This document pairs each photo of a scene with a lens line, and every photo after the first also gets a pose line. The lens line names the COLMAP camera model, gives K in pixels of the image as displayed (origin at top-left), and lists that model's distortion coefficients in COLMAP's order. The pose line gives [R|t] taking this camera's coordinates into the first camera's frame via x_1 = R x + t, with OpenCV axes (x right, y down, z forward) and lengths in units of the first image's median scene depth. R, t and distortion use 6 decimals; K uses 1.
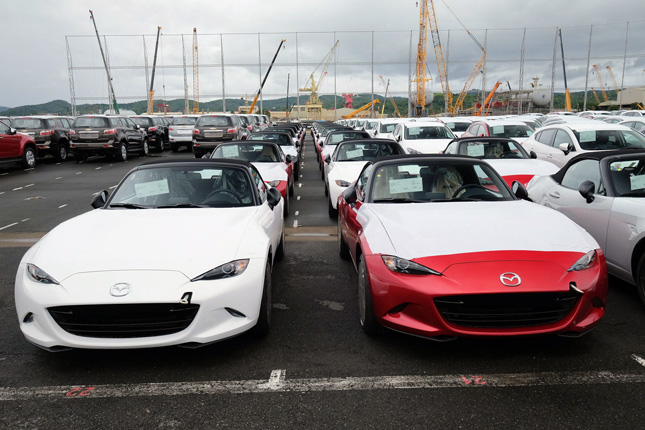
lens RADIAL K [[516.1, 0, 319.9], [0, 516.1, 214.1], [0, 0, 1]] dist [0.003285, -0.003943]
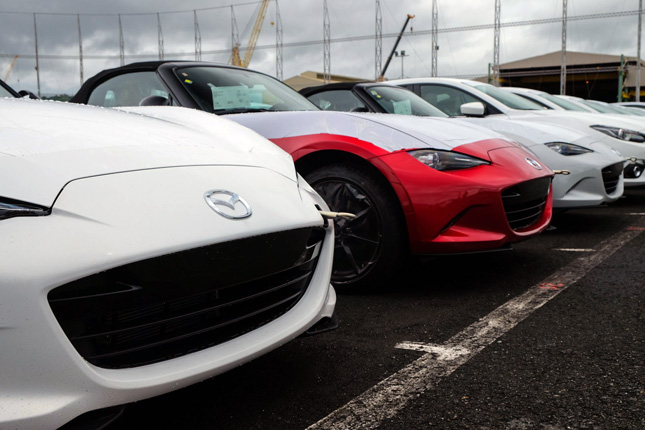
lens RADIAL K [[712.9, 0, 326.6], [0, 712.9, 213.1], [0, 0, 1]] dist [-0.068932, 0.000000]
pose [[0.558234, -0.078683, 0.825944, -0.239860], [0.146759, 0.989160, -0.004959, 0.050993], [-0.816601, 0.123983, 0.563730, 0.201473]]
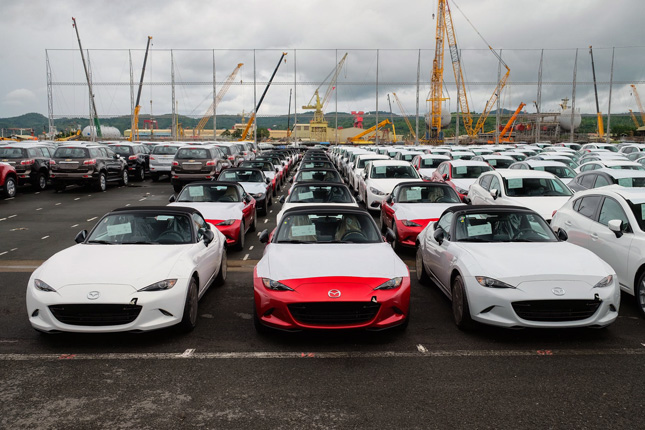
lens RADIAL K [[587.8, 0, 324.3], [0, 587.8, 216.7], [0, 0, 1]] dist [-0.009802, 0.012253]
pose [[0.999847, 0.017434, -0.001462, 0.105980], [-0.017485, 0.998580, -0.050315, -0.006680], [0.000583, 0.050333, 0.998732, -0.268836]]
